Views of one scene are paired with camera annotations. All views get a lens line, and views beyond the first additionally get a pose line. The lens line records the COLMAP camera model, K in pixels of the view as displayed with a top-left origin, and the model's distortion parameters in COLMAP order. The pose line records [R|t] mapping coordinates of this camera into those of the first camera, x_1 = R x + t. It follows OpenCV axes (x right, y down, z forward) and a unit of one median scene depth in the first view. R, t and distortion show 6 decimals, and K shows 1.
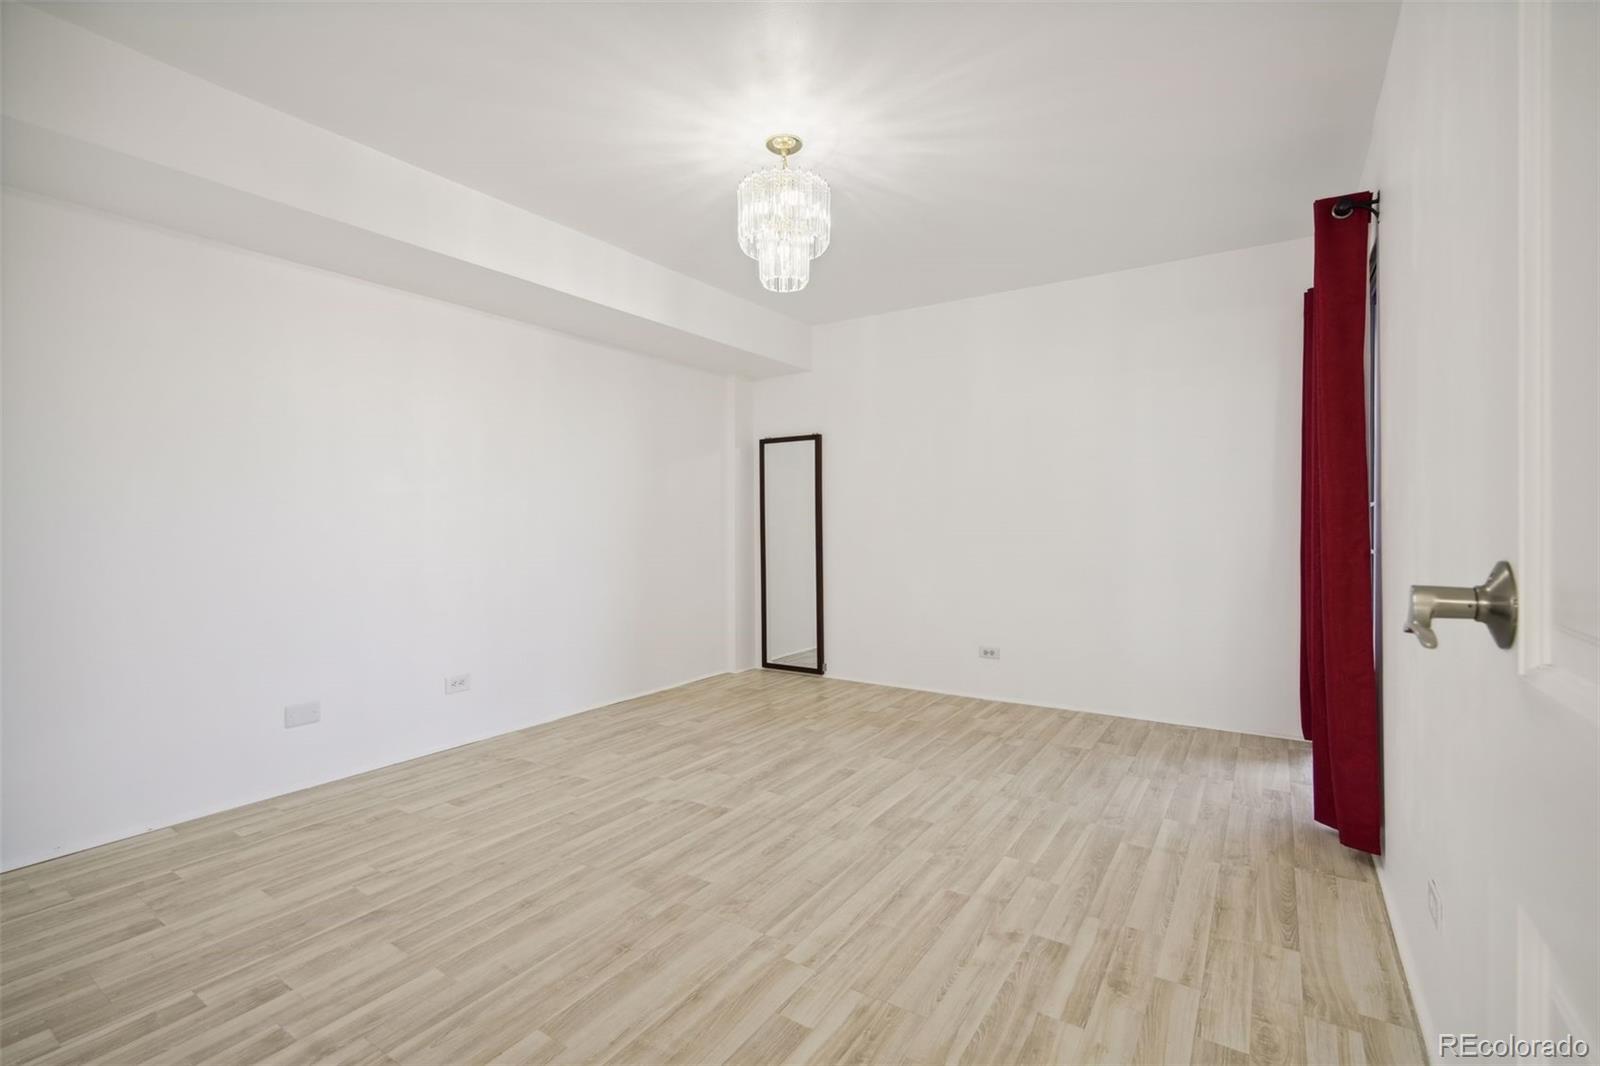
lens RADIAL K [[734.7, 0, 787.6], [0, 734.7, 509.1], [0, 0, 1]] dist [-0.005911, 0.000051]
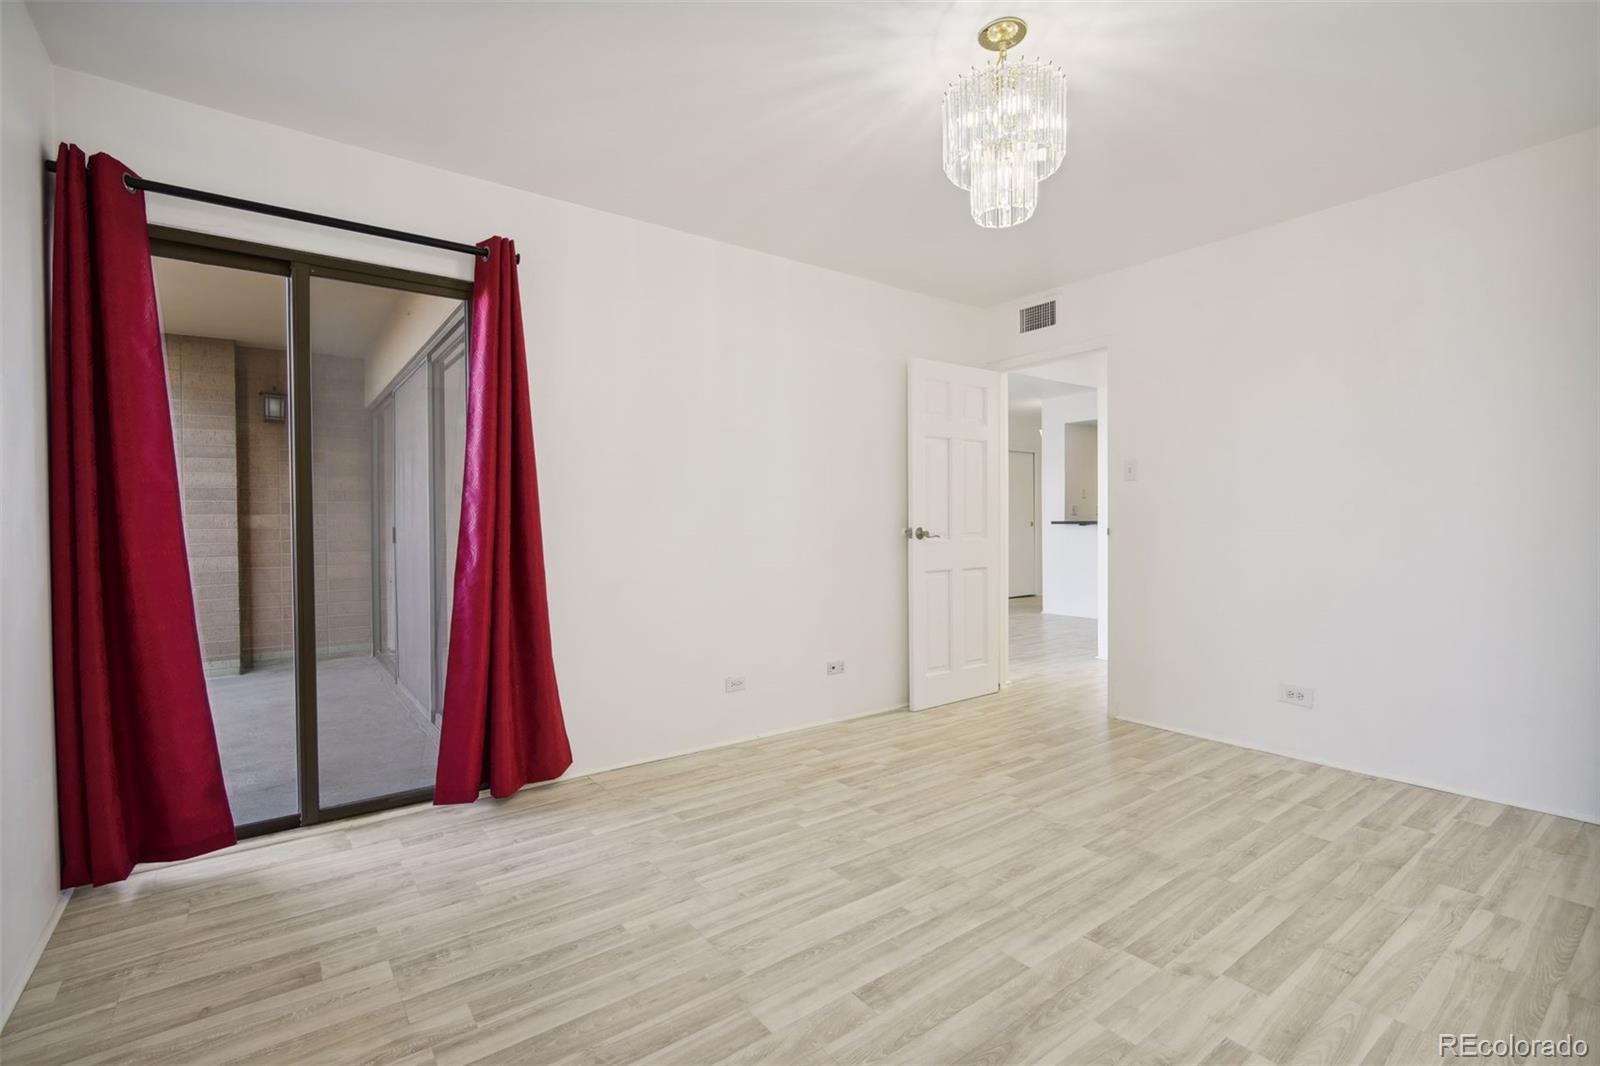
lens RADIAL K [[729.7, 0, 788.7], [0, 729.7, 530.5], [0, 0, 1]] dist [-0.000640, 0.000048]
pose [[-0.942199, 0.004487, 0.335024, -0.050937], [0.002736, 0.999980, -0.005697, 0.031270], [-0.335043, -0.004451, -0.942192, 1.952636]]
